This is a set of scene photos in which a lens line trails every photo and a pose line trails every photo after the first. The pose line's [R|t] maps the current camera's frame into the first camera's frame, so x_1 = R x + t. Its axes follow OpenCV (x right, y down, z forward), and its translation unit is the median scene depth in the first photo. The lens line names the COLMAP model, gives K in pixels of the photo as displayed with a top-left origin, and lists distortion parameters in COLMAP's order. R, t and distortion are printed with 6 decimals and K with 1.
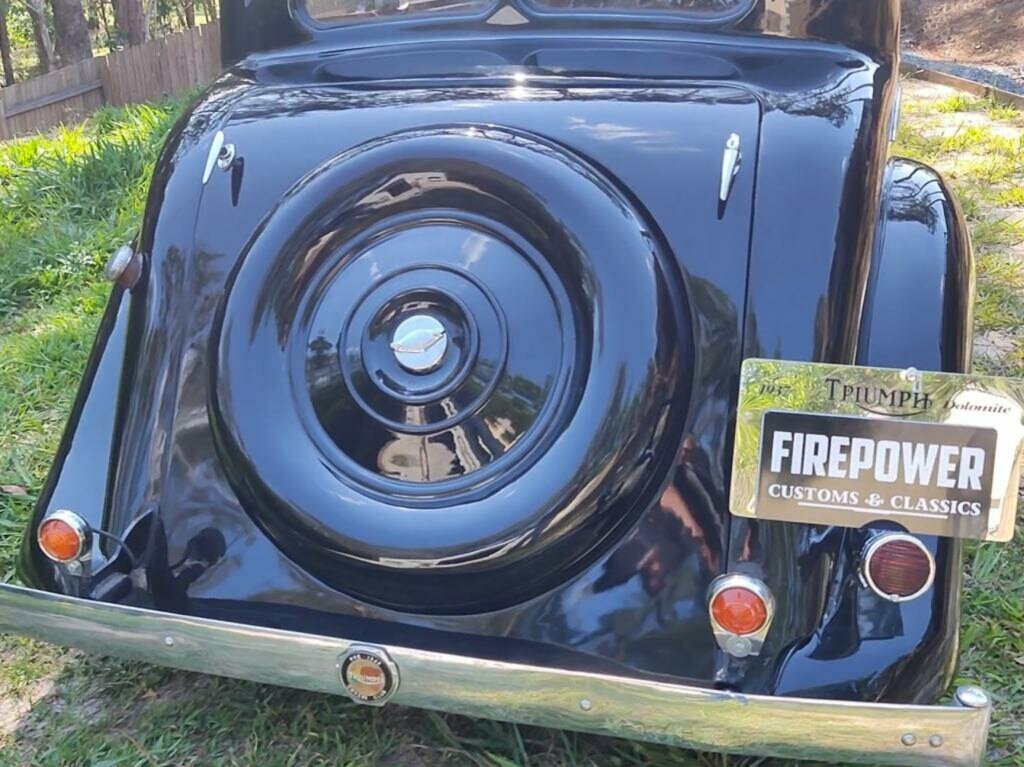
lens RADIAL K [[1140.6, 0, 469.0], [0, 1140.6, 364.4], [0, 0, 1]] dist [0.021227, 0.000000]
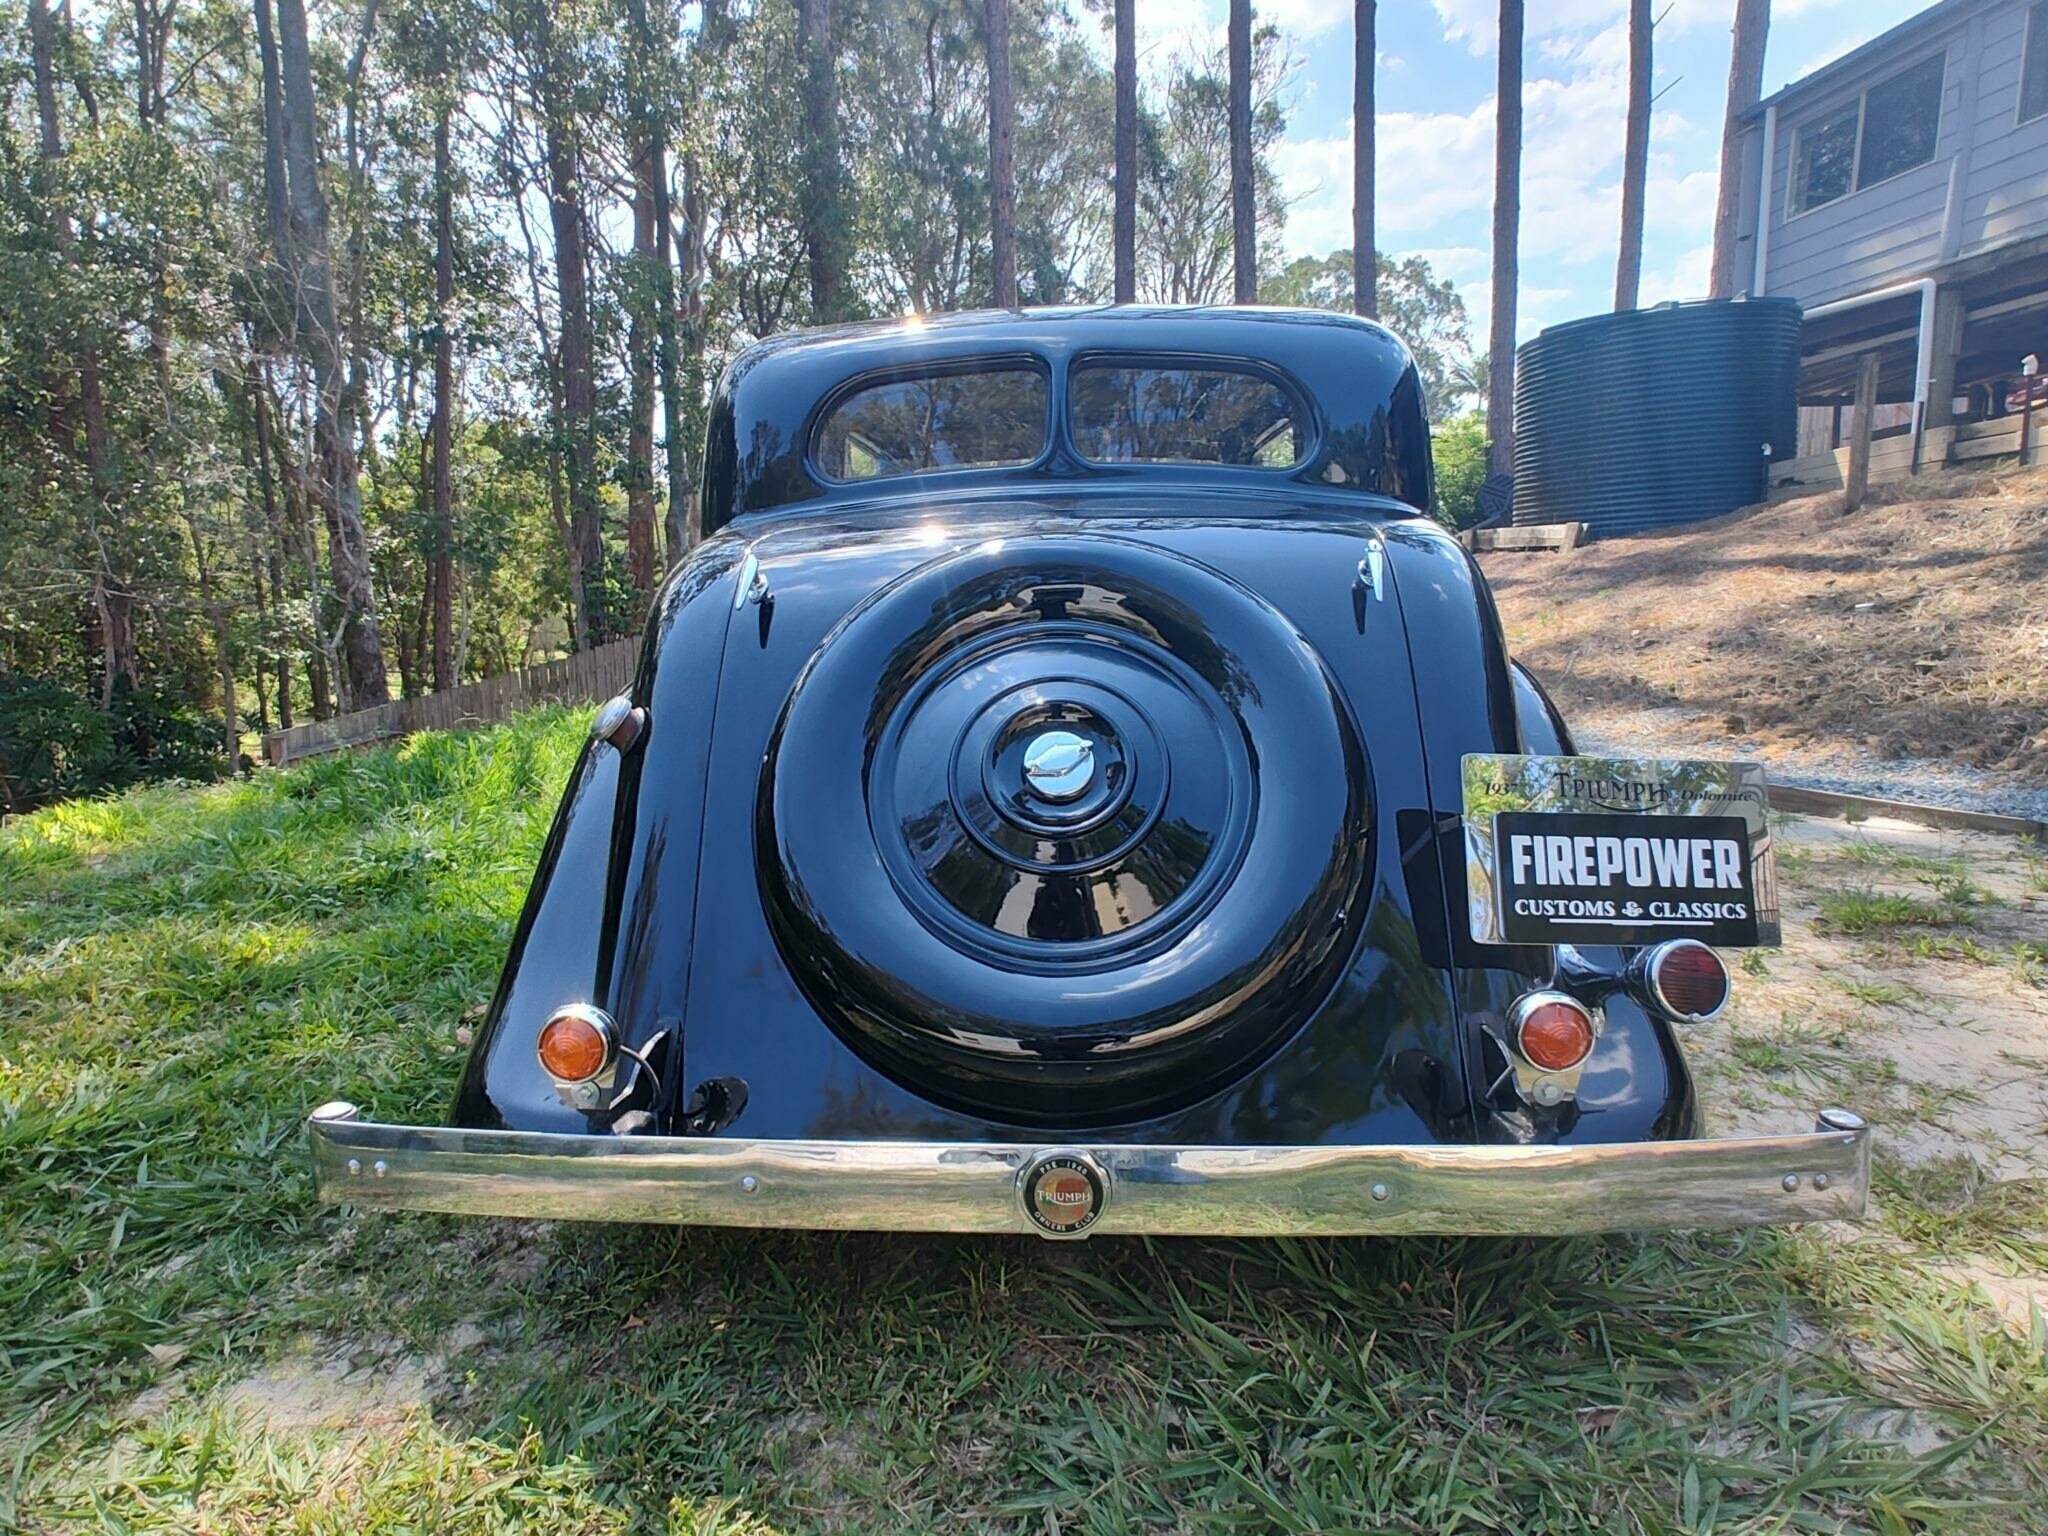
lens RADIAL K [[1100.8, 0, 1030.3], [0, 1100.8, 762.0], [0, 0, 1]] dist [-0.007536, 0.008777]
pose [[0.971655, -0.009046, 0.236229, -0.265583], [0.065364, 0.970592, -0.231685, 0.170271], [-0.227187, 0.240559, 0.943672, 0.306102]]
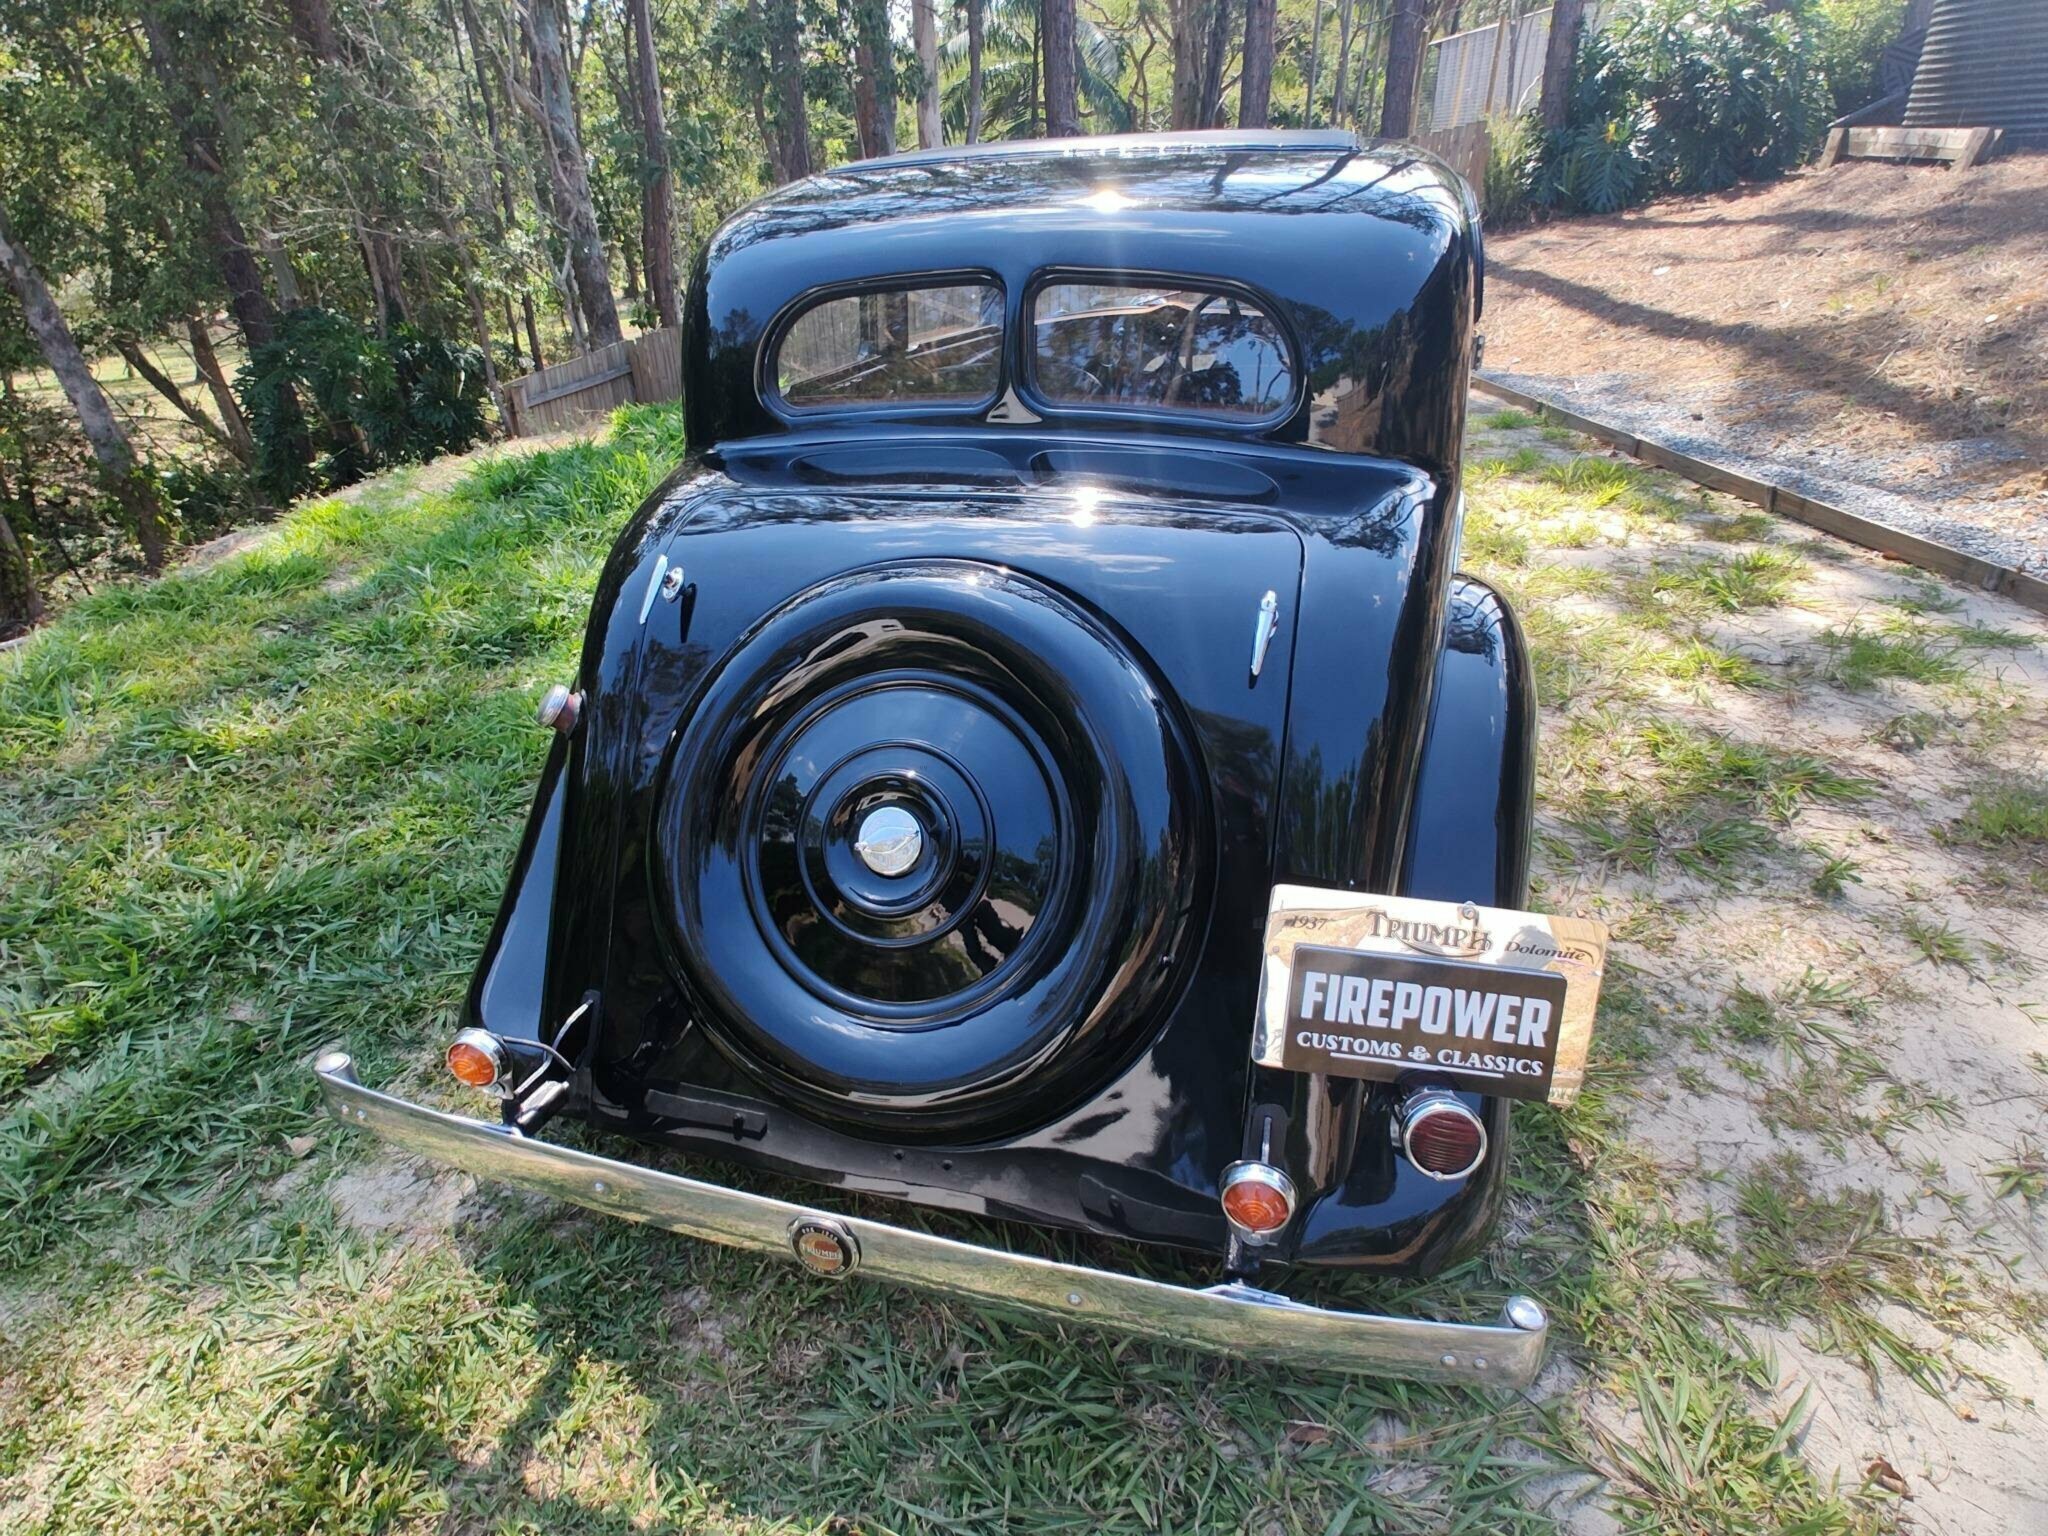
lens RADIAL K [[1100.8, 0, 1041.9], [0, 1100.8, 752.2], [0, 0, 1]] dist [-0.007536, 0.008777]
pose [[0.999594, 0.007662, 0.027453, 0.049328], [-0.010477, 0.994533, 0.103892, -0.184388], [-0.026507, -0.104138, 0.994210, 0.216392]]
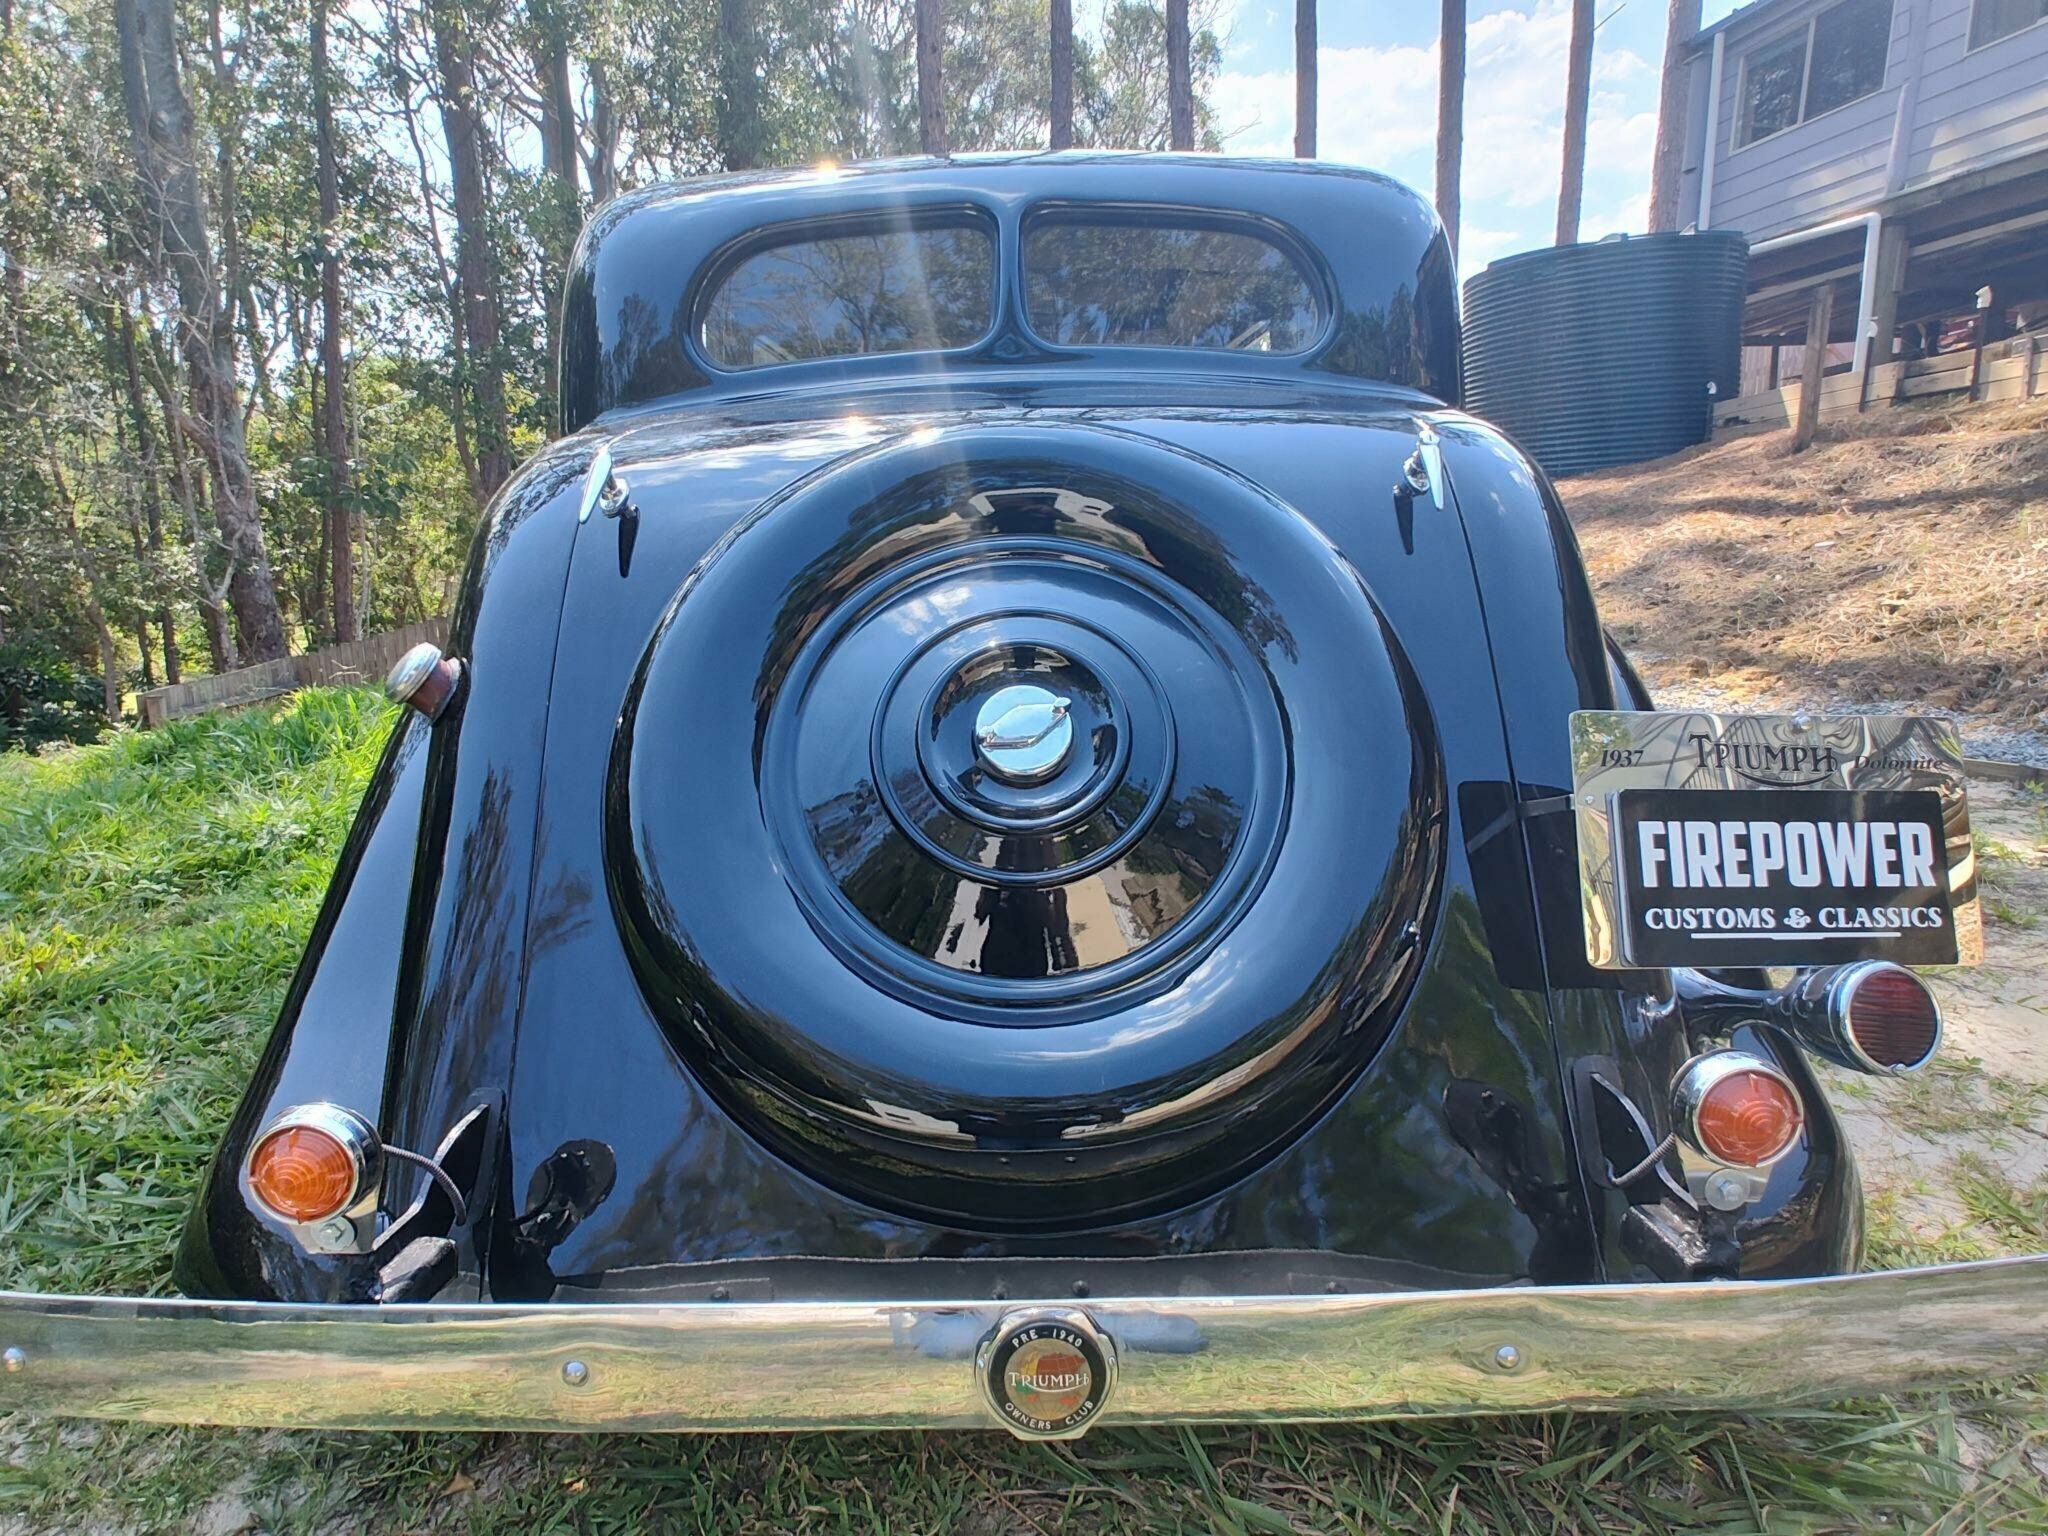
lens RADIAL K [[1100.8, 0, 1020.6], [0, 1100.8, 759.0], [0, 0, 1]] dist [-0.007536, 0.008777]
pose [[0.959099, -0.031774, 0.281281, -0.219227], [0.086913, 0.978738, -0.185790, 0.107025], [-0.269397, 0.202638, 0.941469, 0.524108]]
